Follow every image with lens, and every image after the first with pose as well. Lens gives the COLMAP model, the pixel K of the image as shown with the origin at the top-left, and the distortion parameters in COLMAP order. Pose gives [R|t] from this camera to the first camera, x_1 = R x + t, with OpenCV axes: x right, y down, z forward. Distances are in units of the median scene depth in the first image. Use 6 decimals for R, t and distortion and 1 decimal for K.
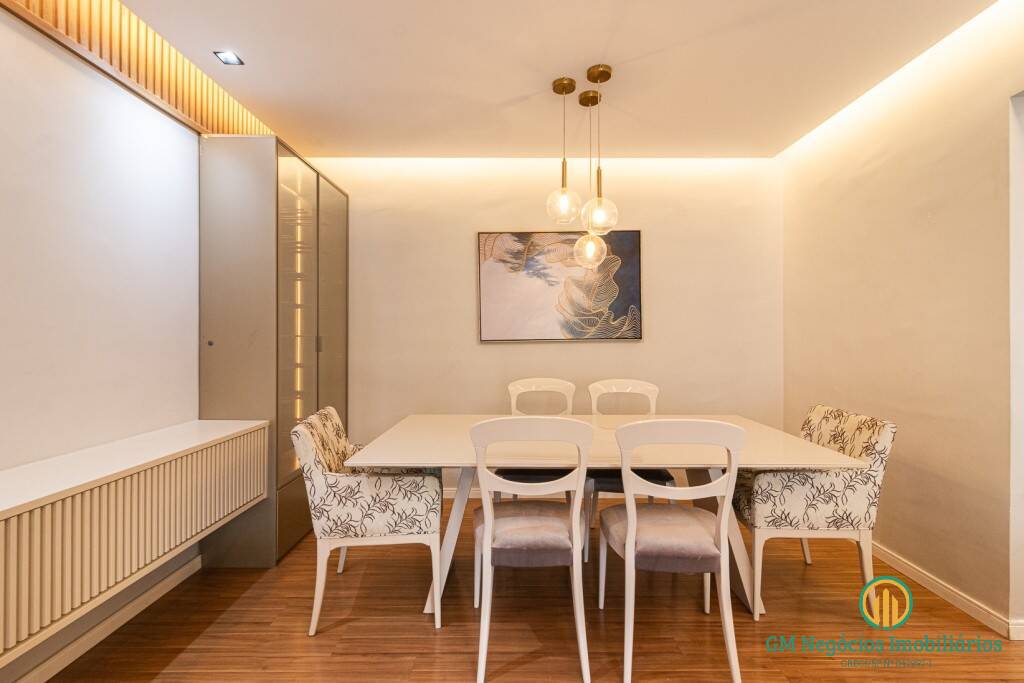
lens RADIAL K [[478.2, 0, 514.2], [0, 478.2, 340.4], [0, 0, 1]] dist [0.004829, 0.000643]
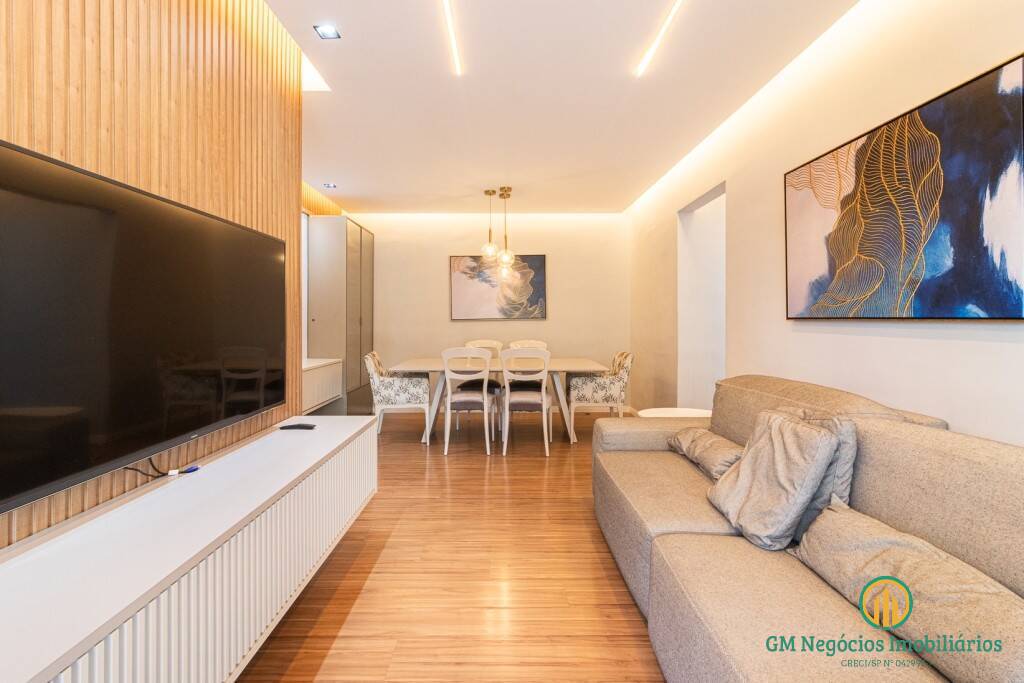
lens RADIAL K [[475.4, 0, 502.1], [0, 475.4, 325.1], [0, 0, 1]] dist [0.004280, 0.000117]
pose [[0.999963, -0.000405, 0.008589, 0.141032], [0.000381, 0.999996, 0.002864, 0.023362], [-0.008590, -0.002861, 0.999959, -1.031741]]
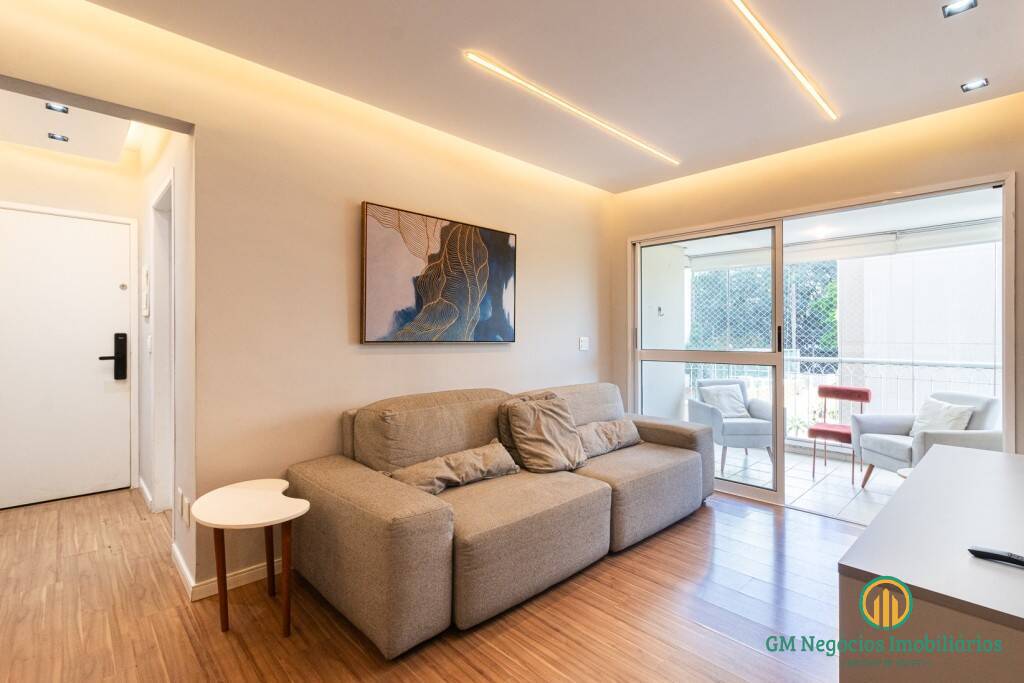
lens RADIAL K [[469.4, 0, 510.2], [0, 469.4, 334.1], [0, 0, 1]] dist [0.003680, -0.000007]
pose [[-0.688502, 0.002215, 0.725231, -0.245712], [0.002757, 0.999996, -0.000437, -0.006253], [-0.725230, 0.001699, -0.688505, 0.597464]]
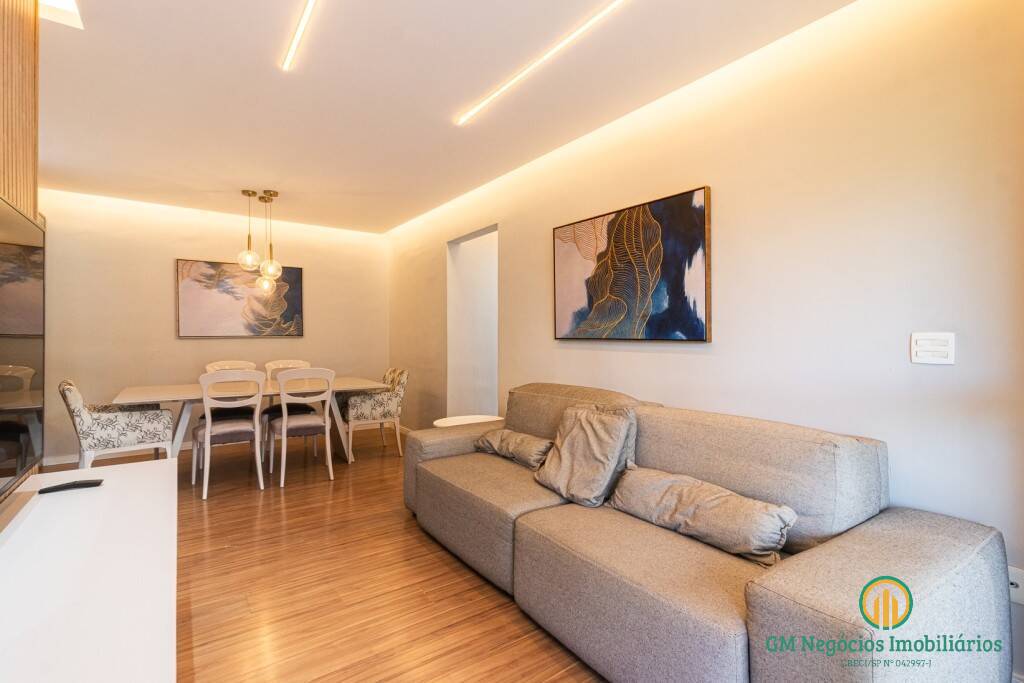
lens RADIAL K [[469.6, 0, 512.7], [0, 469.6, 340.1], [0, 0, 1]] dist [0.004920, 0.000088]
pose [[0.807870, 0.000804, 0.589360, -0.137832], [-0.000287, 0.999999, -0.000971, 0.017433], [-0.589360, 0.000615, 0.807870, -1.012462]]
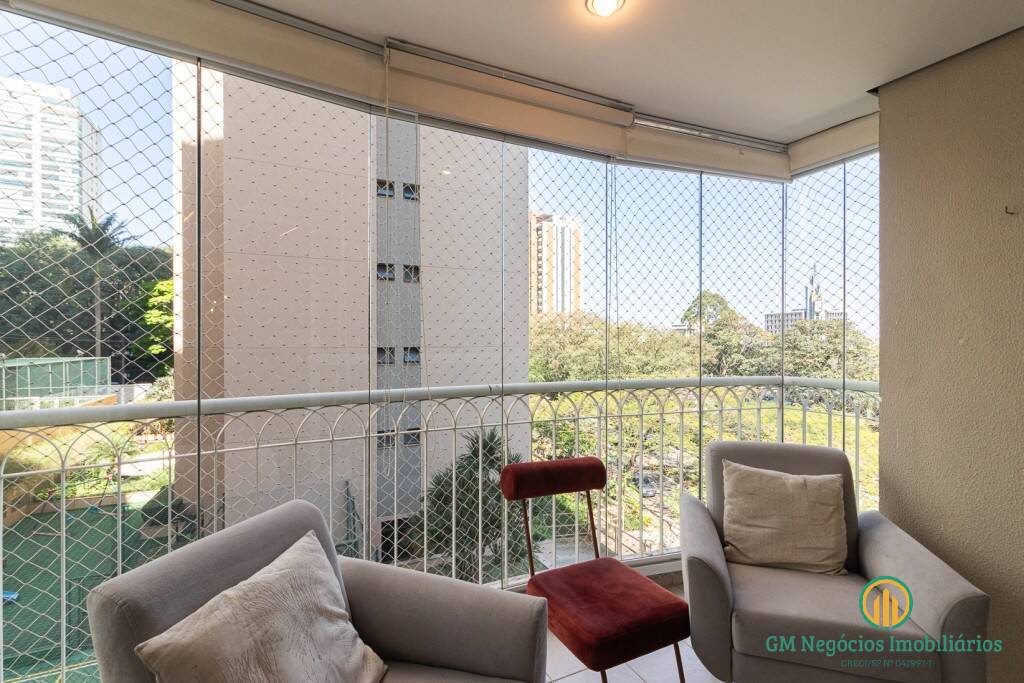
lens RADIAL K [[478.2, 0, 514.2], [0, 478.2, 340.4], [0, 0, 1]] dist [0.004829, 0.000643]
pose [[-0.894677, -0.004364, -0.446692, 0.621396], [-0.005843, 0.999981, 0.001933, 0.016989], [0.446675, 0.004339, -0.894686, -1.067081]]
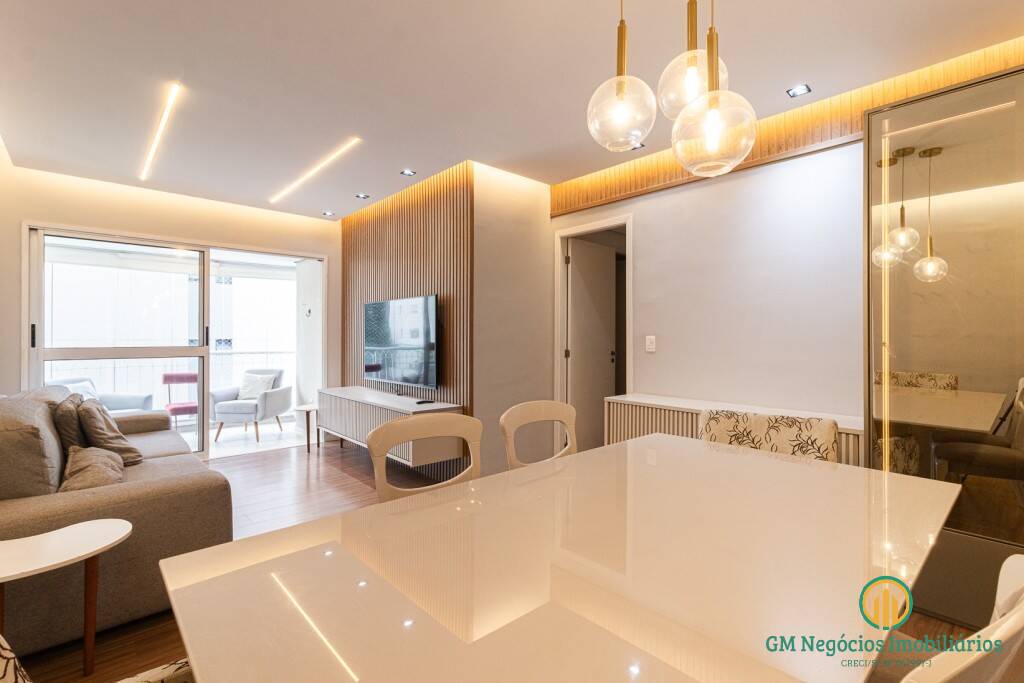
lens RADIAL K [[469.4, 0, 510.2], [0, 469.4, 334.1], [0, 0, 1]] dist [0.003680, -0.000007]
pose [[-0.738909, -0.004405, -0.673791, 0.613902], [-0.007599, 0.999970, 0.001796, -0.011825], [0.673762, 0.006448, -0.738920, 1.277187]]
